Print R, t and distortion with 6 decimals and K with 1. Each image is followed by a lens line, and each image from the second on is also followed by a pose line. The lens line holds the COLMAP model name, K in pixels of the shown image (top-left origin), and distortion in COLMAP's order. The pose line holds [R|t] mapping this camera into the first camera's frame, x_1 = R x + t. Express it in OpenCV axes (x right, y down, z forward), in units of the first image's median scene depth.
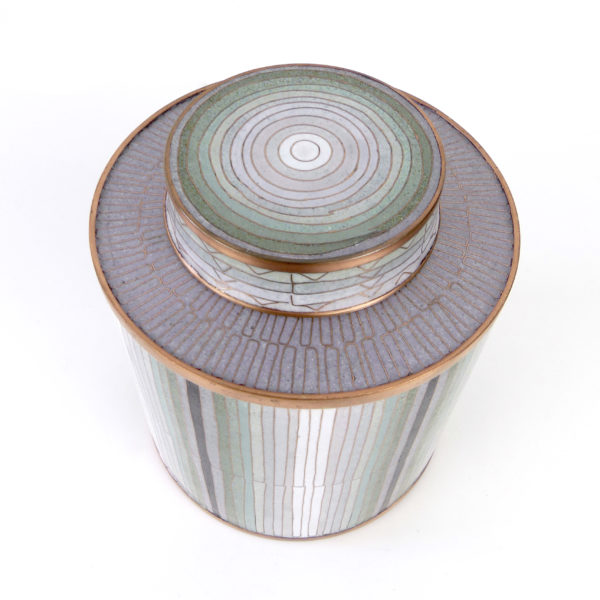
lens RADIAL K [[709.6, 0, 281.6], [0, 709.6, 299.1], [0, 0, 1]] dist [-0.019344, -0.013456]
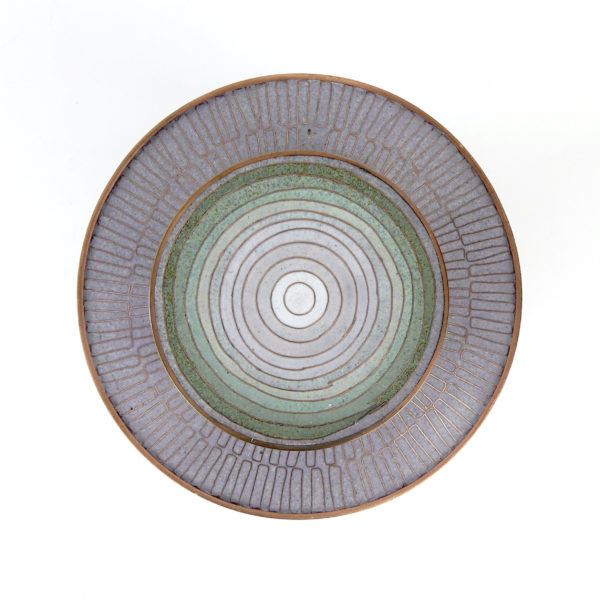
lens RADIAL K [[746.8, 0, 300.0], [0, 746.8, 300.0], [0, 0, 1]] dist [-0.028546, -0.019322]
pose [[0.997199, -0.074548, 0.006121, 0.028025], [0.056854, 0.808604, 0.585599, -0.795143], [-0.048604, -0.583611, 0.810577, 0.206204]]
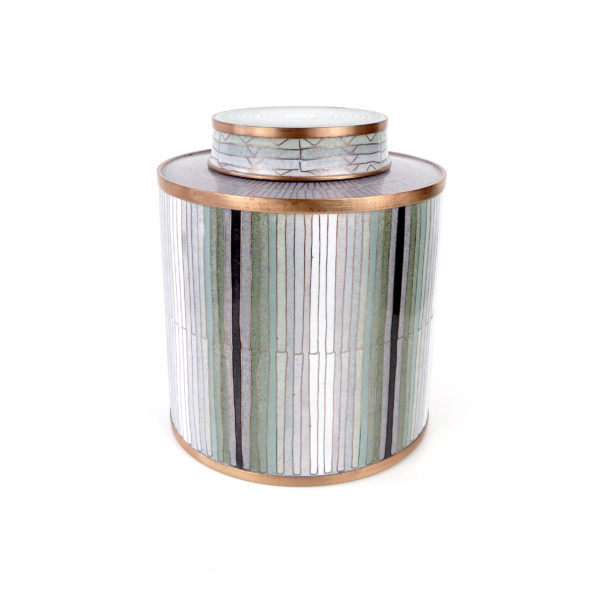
lens RADIAL K [[746.8, 0, 300.0], [0, 746.8, 300.0], [0, 0, 1]] dist [-0.028546, -0.019322]
pose [[0.995259, -0.037301, 0.089825, -0.135404], [0.081628, 0.822492, -0.562888, 1.095374], [-0.052884, 0.567552, 0.821637, -0.146359]]
